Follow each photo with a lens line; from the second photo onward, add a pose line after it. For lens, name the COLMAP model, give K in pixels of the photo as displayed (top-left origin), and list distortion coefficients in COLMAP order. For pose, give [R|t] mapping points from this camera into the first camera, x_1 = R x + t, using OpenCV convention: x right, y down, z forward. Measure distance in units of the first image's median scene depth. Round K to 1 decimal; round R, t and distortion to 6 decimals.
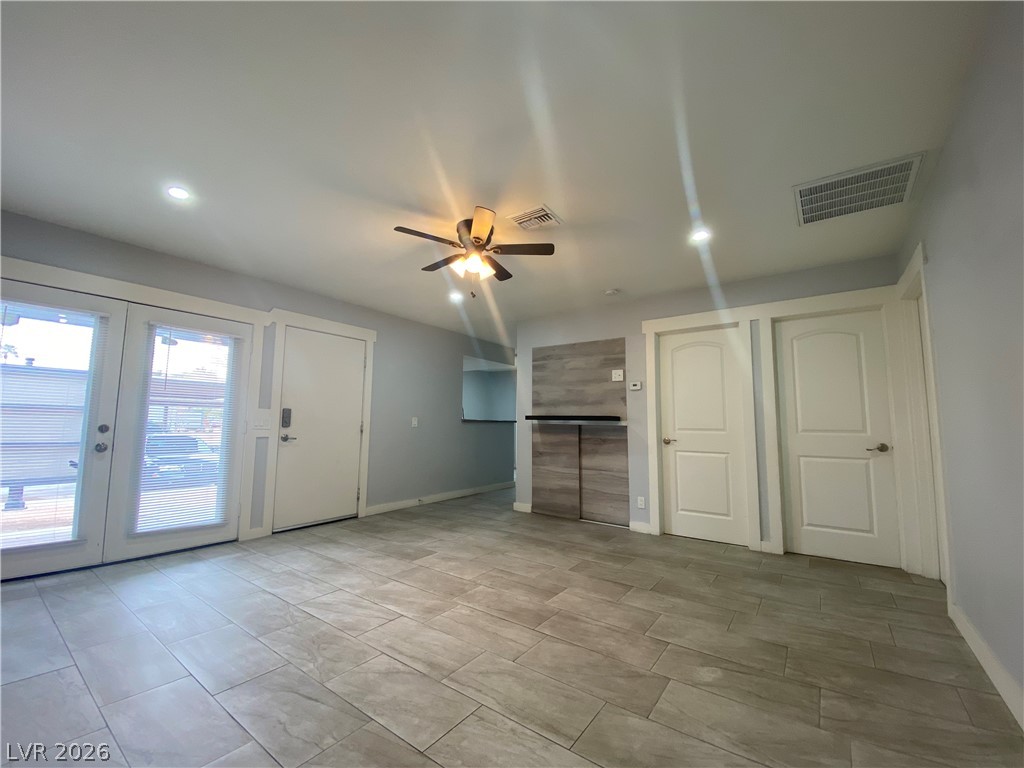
lens RADIAL K [[420.4, 0, 510.2], [0, 420.4, 381.7], [0, 0, 1]] dist [-0.030113, -0.001690]
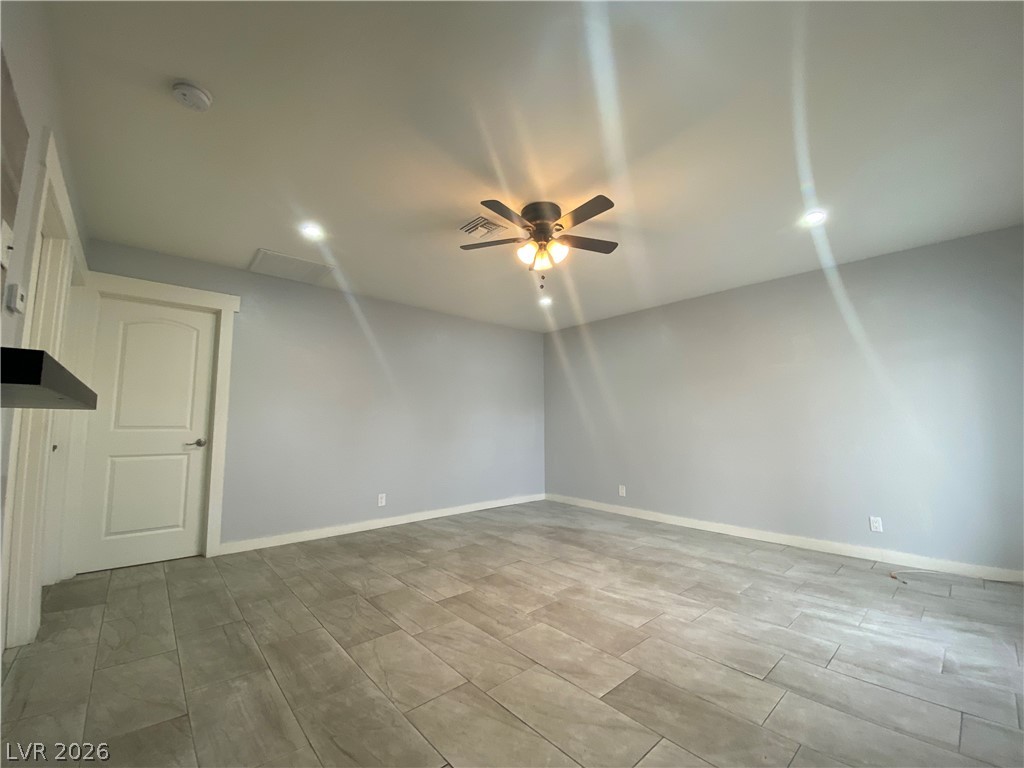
lens RADIAL K [[420.4, 0, 510.5], [0, 420.4, 384.9], [0, 0, 1]] dist [-0.030113, -0.001690]
pose [[-0.978665, 0.007032, 0.205344, -0.226442], [-0.033337, 0.980736, -0.192472, 0.203451], [-0.202742, -0.195211, -0.959577, 2.026011]]
